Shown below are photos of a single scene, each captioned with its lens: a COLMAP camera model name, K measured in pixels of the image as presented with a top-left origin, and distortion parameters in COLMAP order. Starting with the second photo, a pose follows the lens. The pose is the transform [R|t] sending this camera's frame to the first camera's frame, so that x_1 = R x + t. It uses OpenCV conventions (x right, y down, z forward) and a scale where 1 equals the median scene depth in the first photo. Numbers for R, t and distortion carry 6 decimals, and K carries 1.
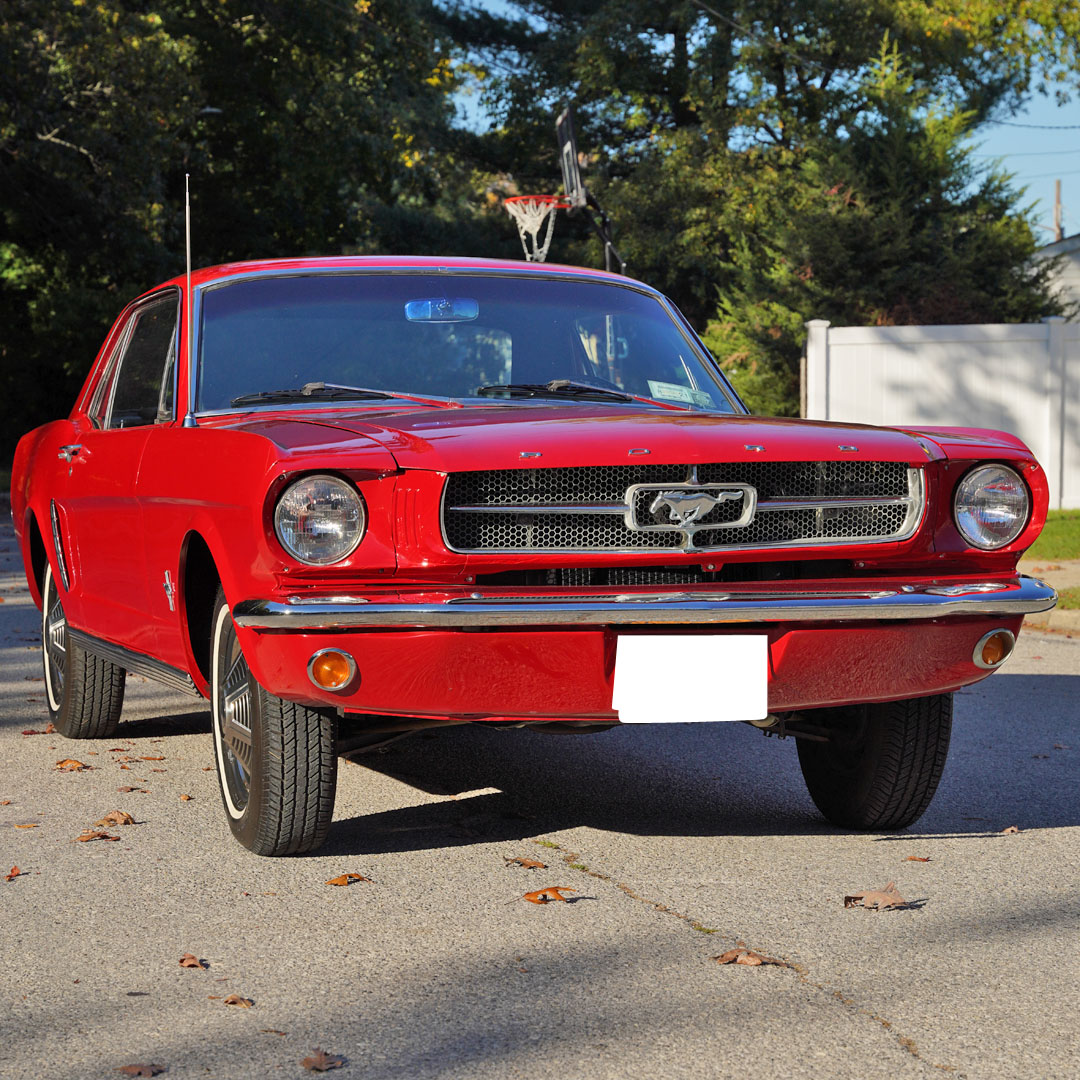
lens RADIAL K [[1566.4, 0, 538.3], [0, 1566.4, 539.8], [0, 0, 1]] dist [0.046717, 0.000000]
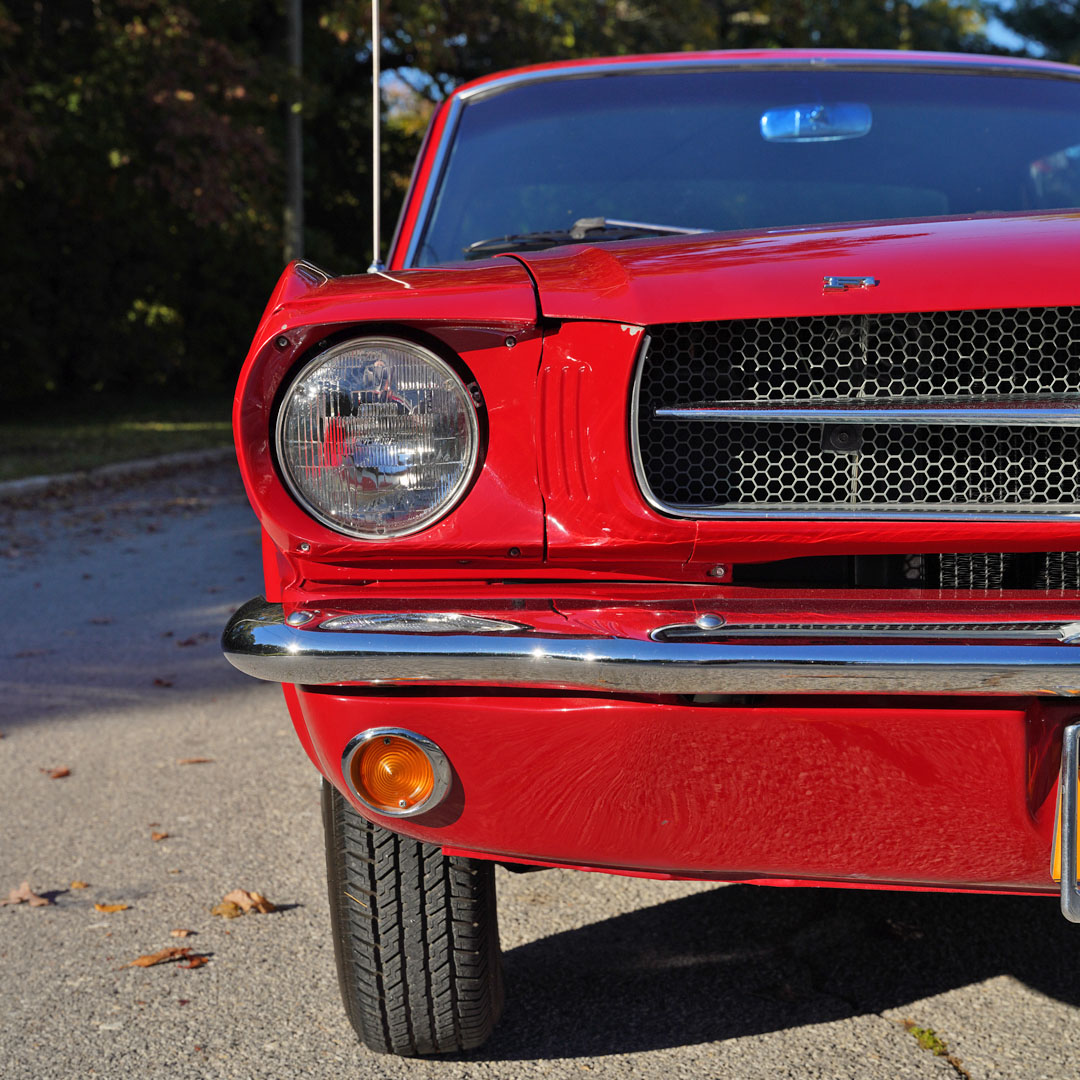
lens RADIAL K [[1802.4, 0, 542.6], [0, 1802.4, 539.6], [0, 0, 1]] dist [-0.019504, 0.000000]
pose [[0.970843, 0.017959, -0.239041, 0.030239], [-0.006588, 0.998812, 0.048280, -0.008605], [0.239624, -0.045297, 0.969808, 0.500972]]
